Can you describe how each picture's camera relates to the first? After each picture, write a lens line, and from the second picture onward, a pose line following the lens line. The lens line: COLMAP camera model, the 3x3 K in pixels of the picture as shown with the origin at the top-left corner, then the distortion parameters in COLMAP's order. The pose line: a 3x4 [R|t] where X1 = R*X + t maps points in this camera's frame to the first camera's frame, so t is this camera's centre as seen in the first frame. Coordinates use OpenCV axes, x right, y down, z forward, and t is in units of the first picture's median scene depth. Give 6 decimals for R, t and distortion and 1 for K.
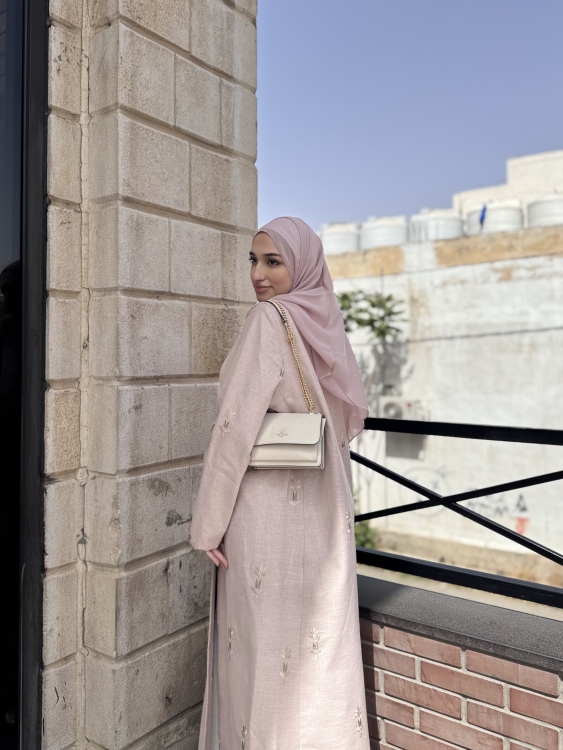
lens RADIAL K [[606.4, 0, 281.7], [0, 606.4, 354.8], [0, 0, 1]] dist [0.006279, -0.097262]
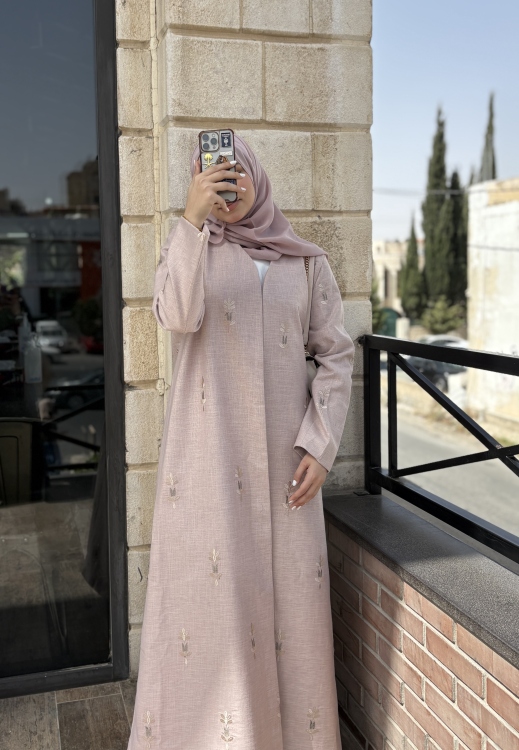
lens RADIAL K [[732.9, 0, 224.3], [0, 732.9, 375.7], [0, 0, 1]] dist [0.075202, -0.354959]
pose [[0.786523, 0.065551, -0.614072, 0.579790], [0.017865, 0.991519, 0.128725, 0.011212], [0.617302, -0.112215, 0.778682, 0.040106]]
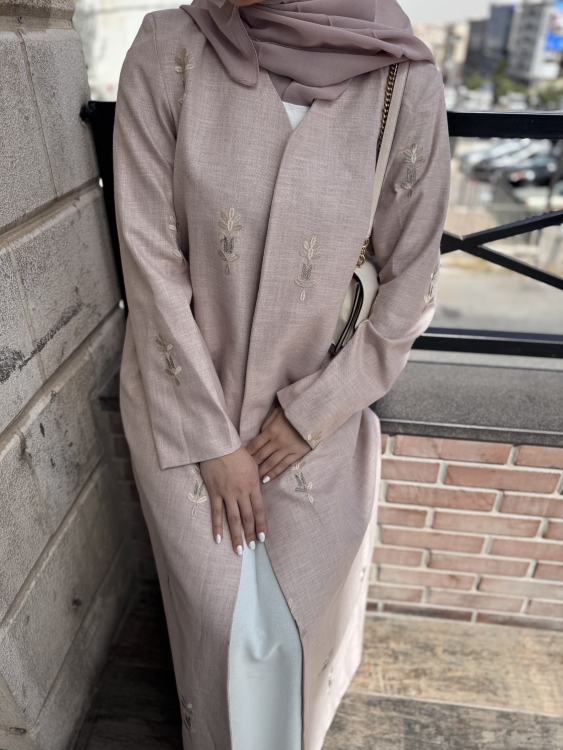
lens RADIAL K [[512.6, 0, 278.9], [0, 512.6, 365.3], [0, 0, 1]] dist [0.089058, -0.151526]
pose [[0.863500, -0.263691, 0.429925, -0.186090], [-0.012189, 0.841275, 0.540471, 0.050087], [-0.504202, -0.471937, 0.723226, 0.645722]]
